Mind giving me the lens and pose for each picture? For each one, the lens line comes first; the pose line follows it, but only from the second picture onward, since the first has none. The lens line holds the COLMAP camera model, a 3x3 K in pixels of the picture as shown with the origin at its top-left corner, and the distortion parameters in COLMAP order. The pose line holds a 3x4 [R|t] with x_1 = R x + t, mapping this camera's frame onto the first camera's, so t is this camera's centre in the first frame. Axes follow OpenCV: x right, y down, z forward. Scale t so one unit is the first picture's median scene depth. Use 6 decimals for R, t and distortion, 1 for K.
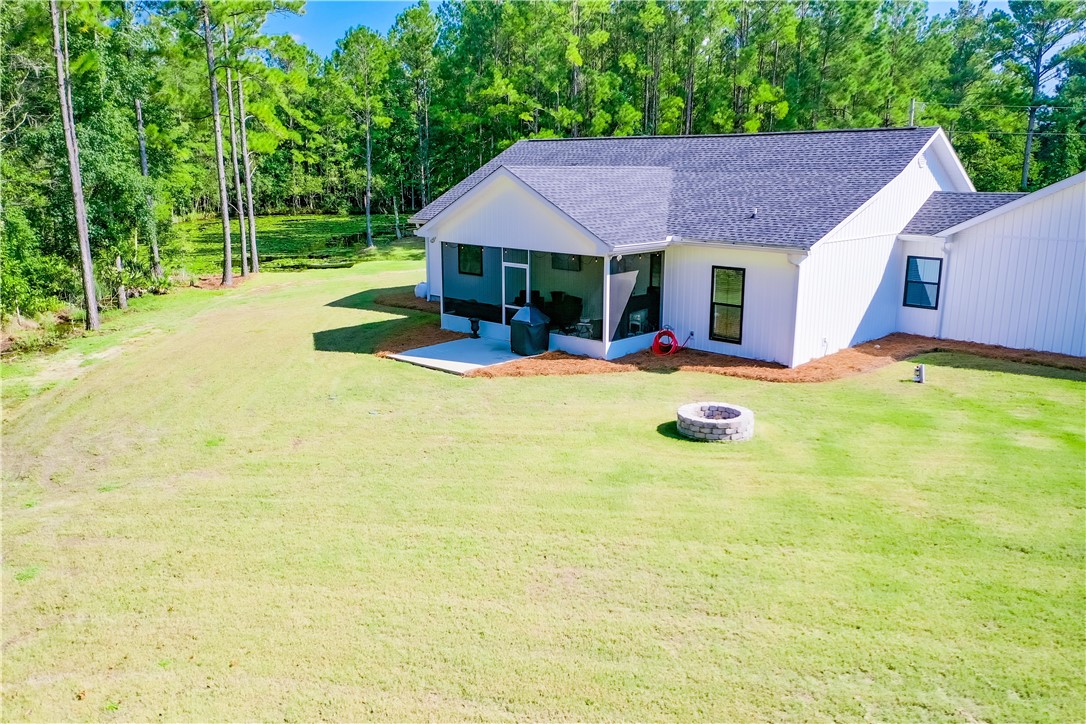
lens RADIAL K [[857.9, 0, 543.0], [0, 857.9, 362.0], [0, 0, 1]] dist [-0.000723, -0.000884]
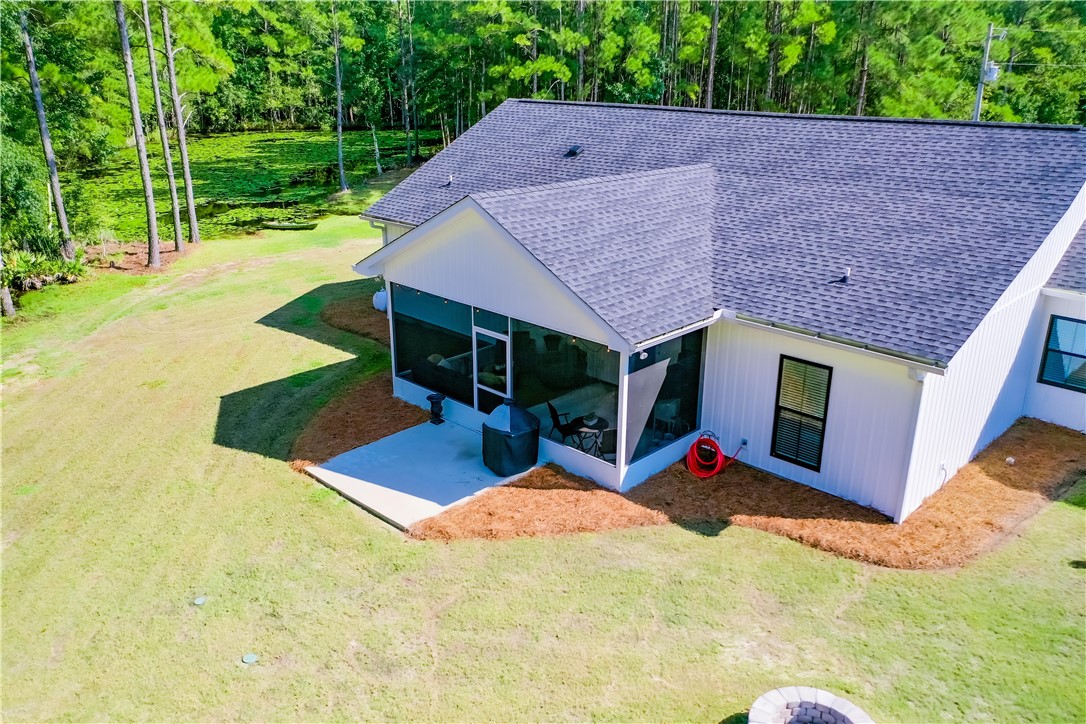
lens RADIAL K [[857.9, 0, 543.0], [0, 857.9, 362.0], [0, 0, 1]] dist [-0.000723, -0.000884]
pose [[0.999980, 0.004842, -0.004024, 0.007294], [-0.004332, 0.992969, 0.118296, -0.097306], [0.004569, -0.118277, 0.992970, 0.174052]]
